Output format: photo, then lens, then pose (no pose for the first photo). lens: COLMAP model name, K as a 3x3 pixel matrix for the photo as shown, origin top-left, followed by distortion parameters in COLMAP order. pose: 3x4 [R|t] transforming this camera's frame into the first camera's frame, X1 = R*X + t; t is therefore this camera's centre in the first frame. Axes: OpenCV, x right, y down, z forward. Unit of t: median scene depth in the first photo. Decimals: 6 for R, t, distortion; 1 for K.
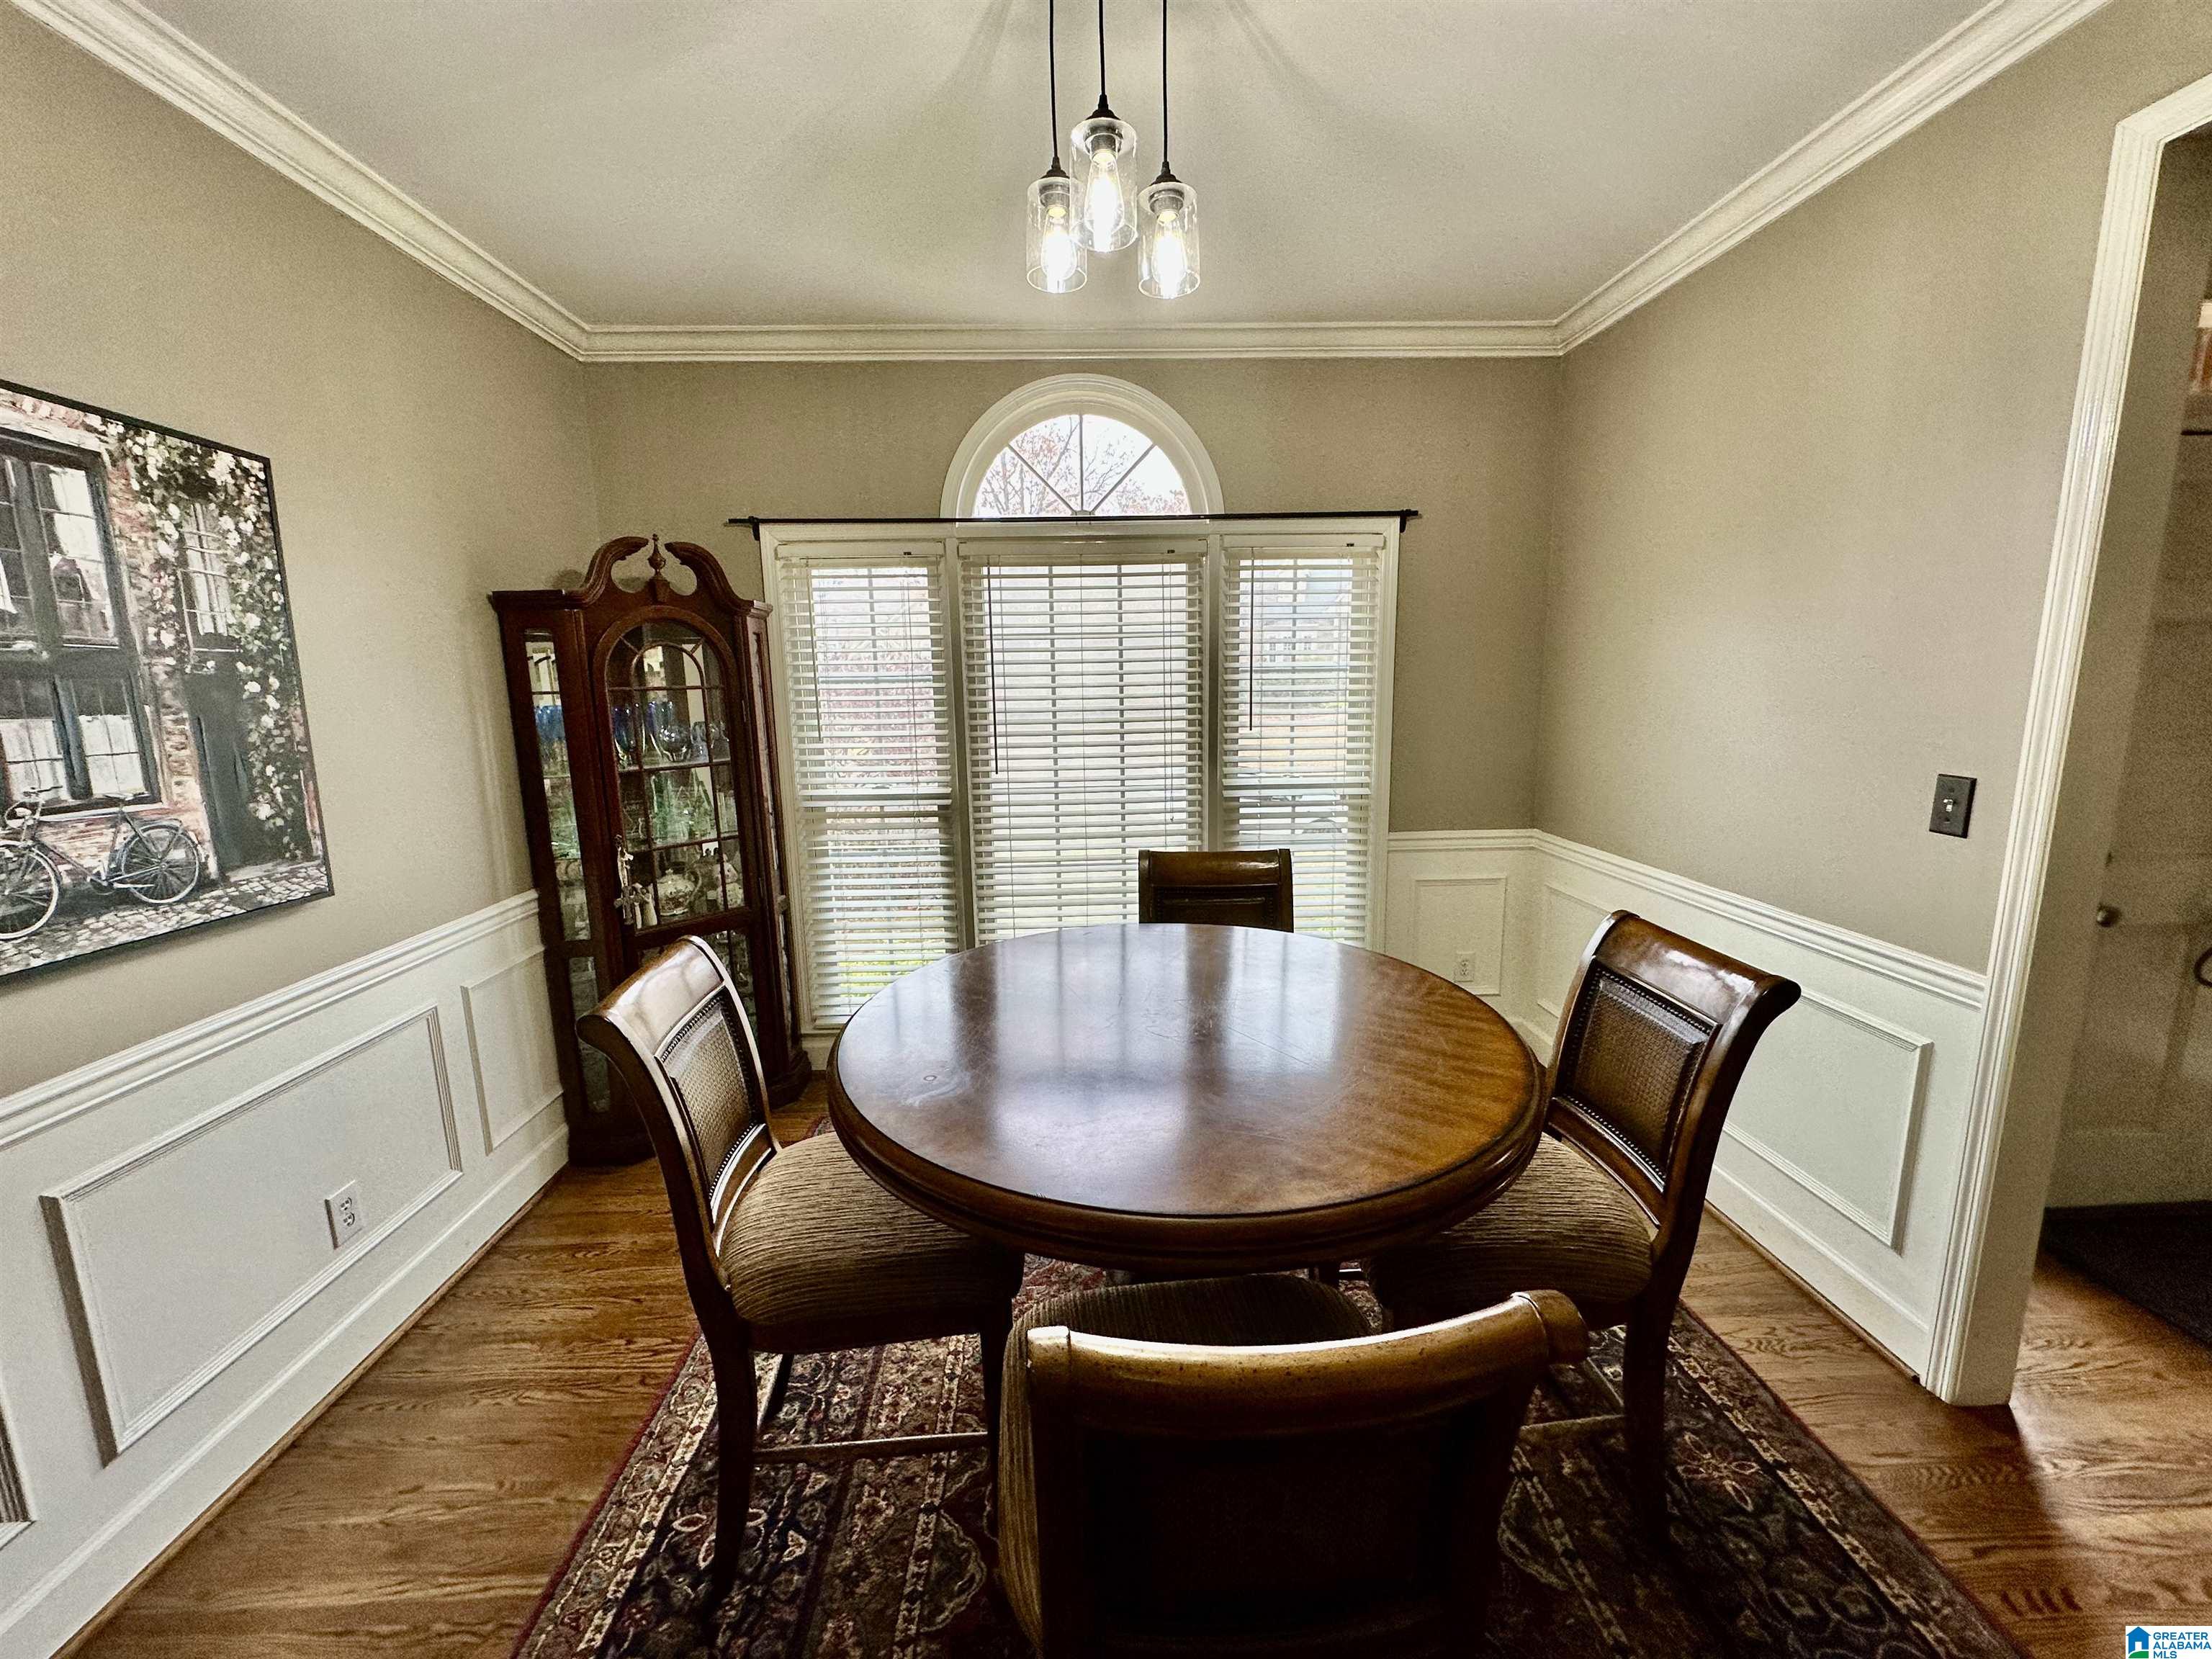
lens RADIAL K [[887.6, 0, 1106.7], [0, 887.6, 833.8], [0, 0, 1]] dist [-0.001964, -0.000030]
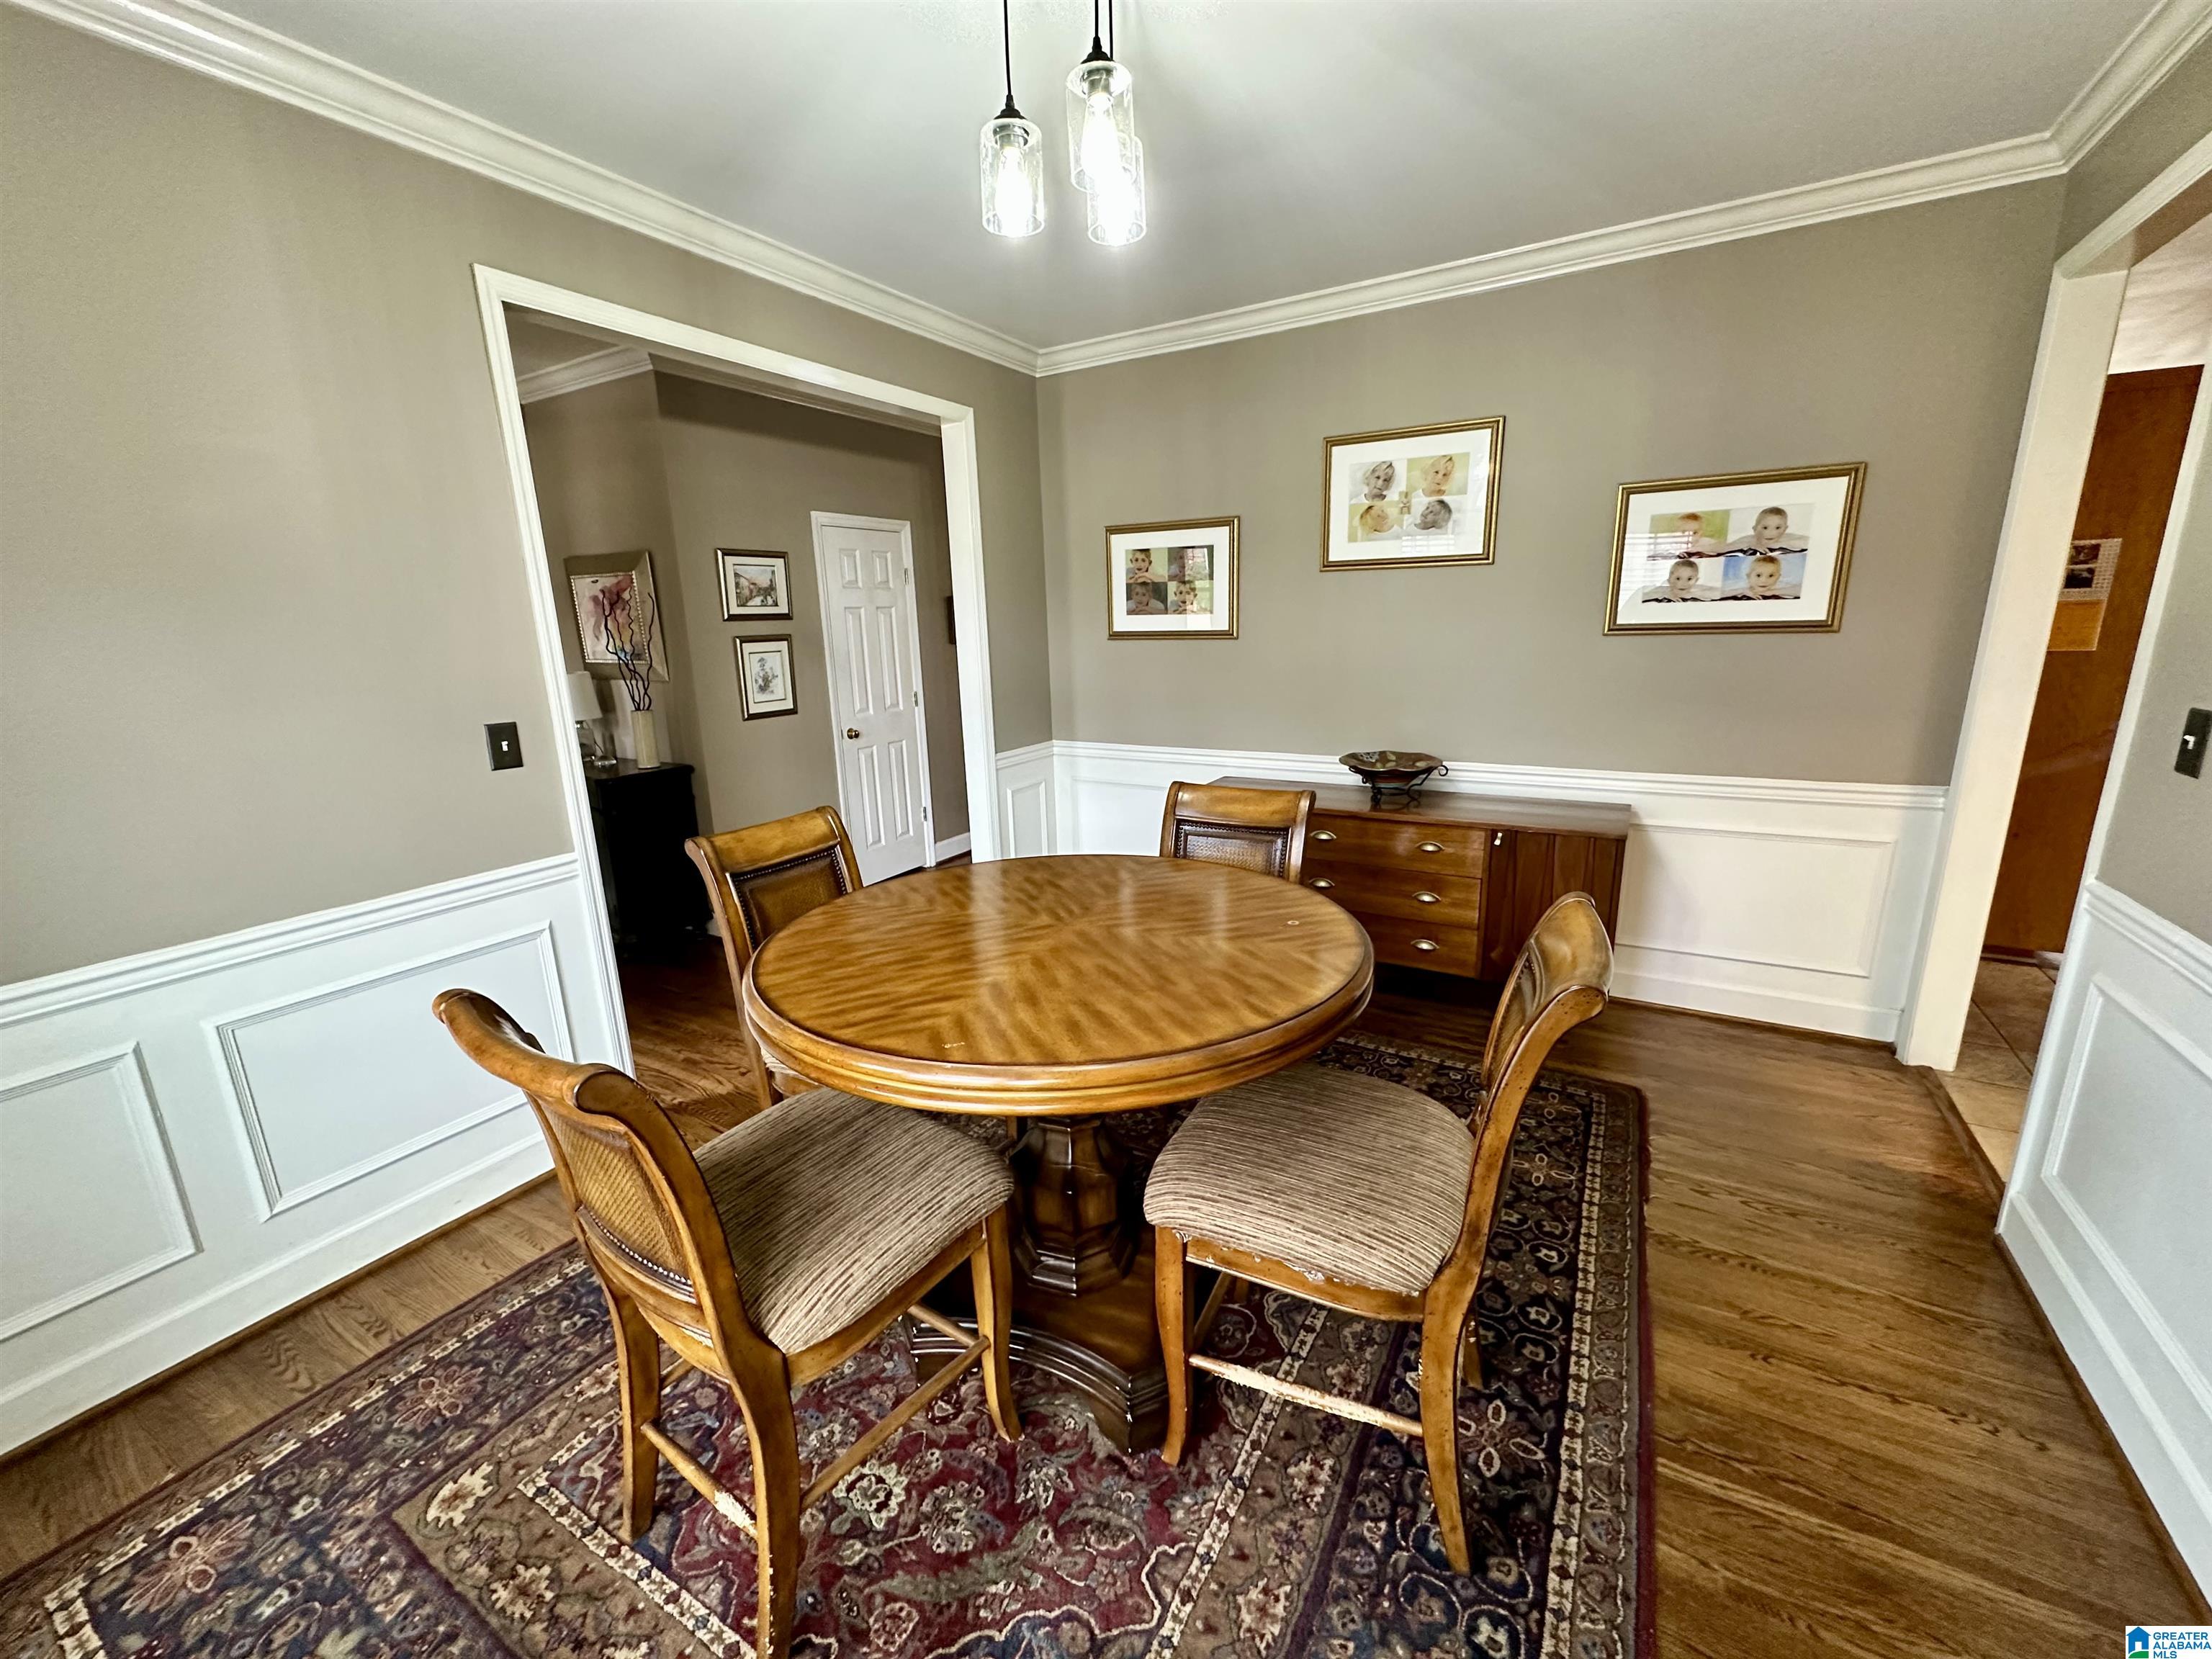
lens RADIAL K [[887.6, 0, 1113.0], [0, 887.6, 836.6], [0, 0, 1]] dist [-0.001964, -0.000030]
pose [[-0.845422, -0.085549, 0.527203, -0.517994], [0.143733, 0.914232, 0.378842, -0.284512], [-0.514396, 0.396058, -0.760615, 1.645631]]
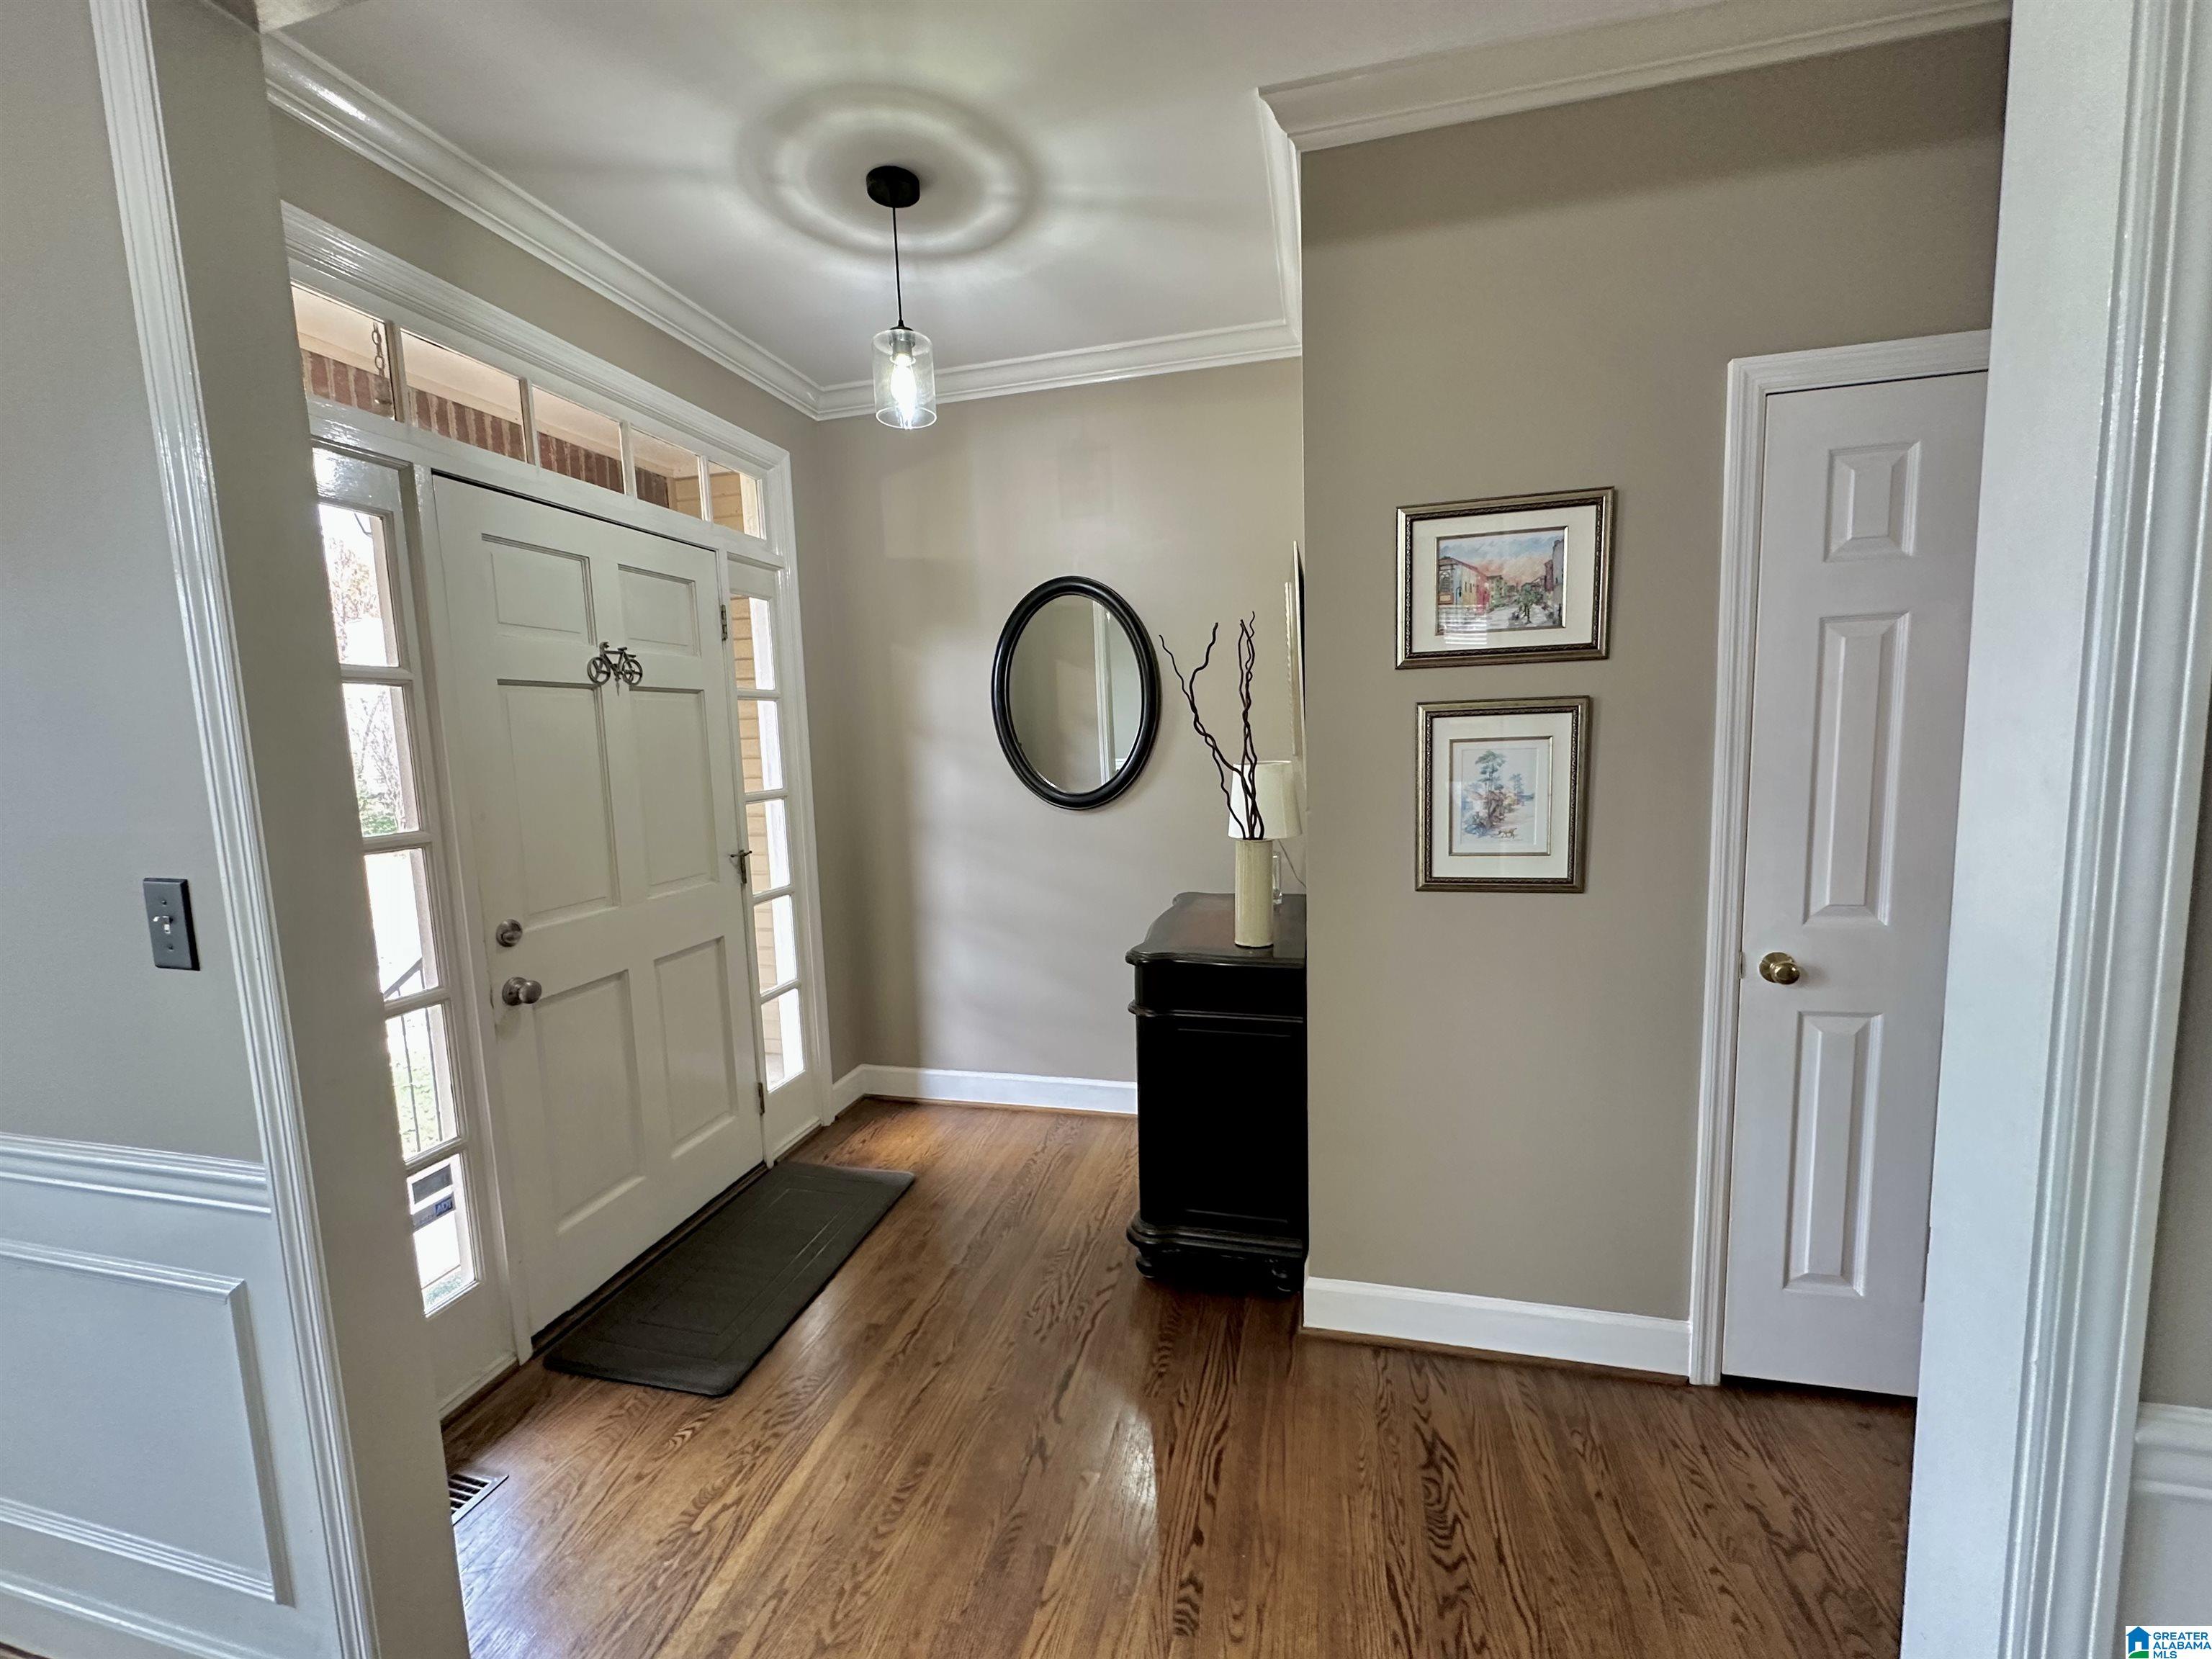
lens RADIAL K [[887.6, 0, 1095.5], [0, 887.6, 833.5], [0, 0, 1]] dist [-0.001964, -0.000030]
pose [[0.291126, -0.099944, 0.951450, 0.558204], [0.209912, 0.976966, 0.038395, 0.021076], [-0.933372, 0.188543, 0.305400, 0.156575]]
